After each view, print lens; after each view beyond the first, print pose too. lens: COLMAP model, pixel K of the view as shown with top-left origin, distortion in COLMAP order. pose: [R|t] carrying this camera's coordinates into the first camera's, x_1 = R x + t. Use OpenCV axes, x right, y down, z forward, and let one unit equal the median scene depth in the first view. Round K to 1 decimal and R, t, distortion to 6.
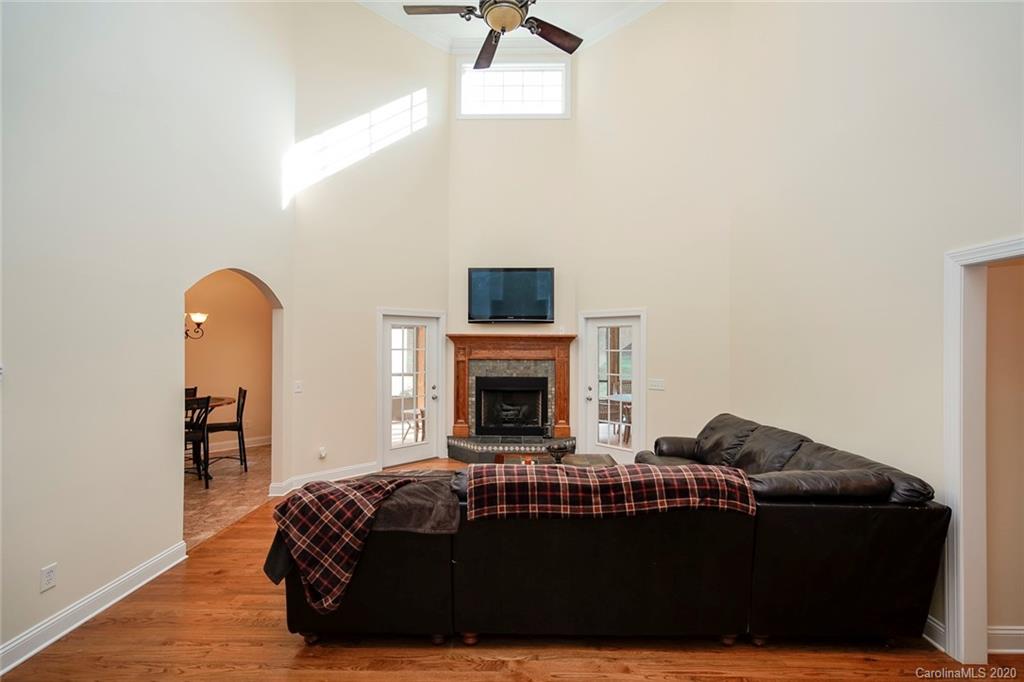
lens RADIAL K [[467.2, 0, 513.7], [0, 467.2, 337.3], [0, 0, 1]] dist [0.011403, 0.003414]
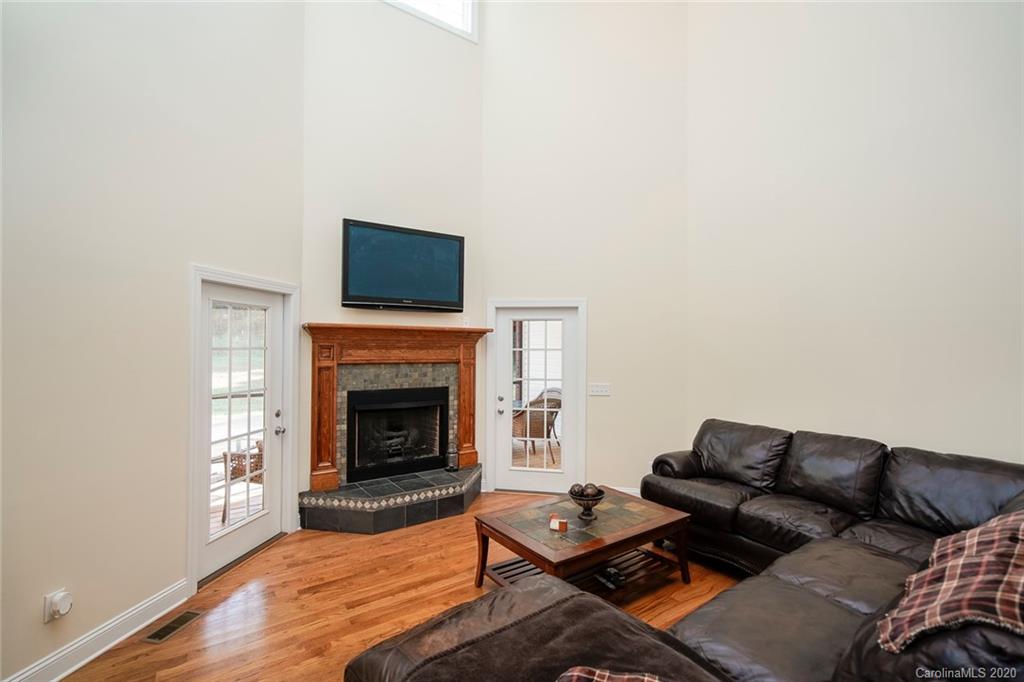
lens RADIAL K [[467.2, 0, 510.4], [0, 467.2, 339.8], [0, 0, 1]] dist [0.011403, 0.003414]
pose [[0.806043, 0.009406, 0.591782, -0.281863], [-0.012198, 0.999925, 0.000721, 0.010826], [-0.591731, -0.007800, 0.806097, 0.356601]]
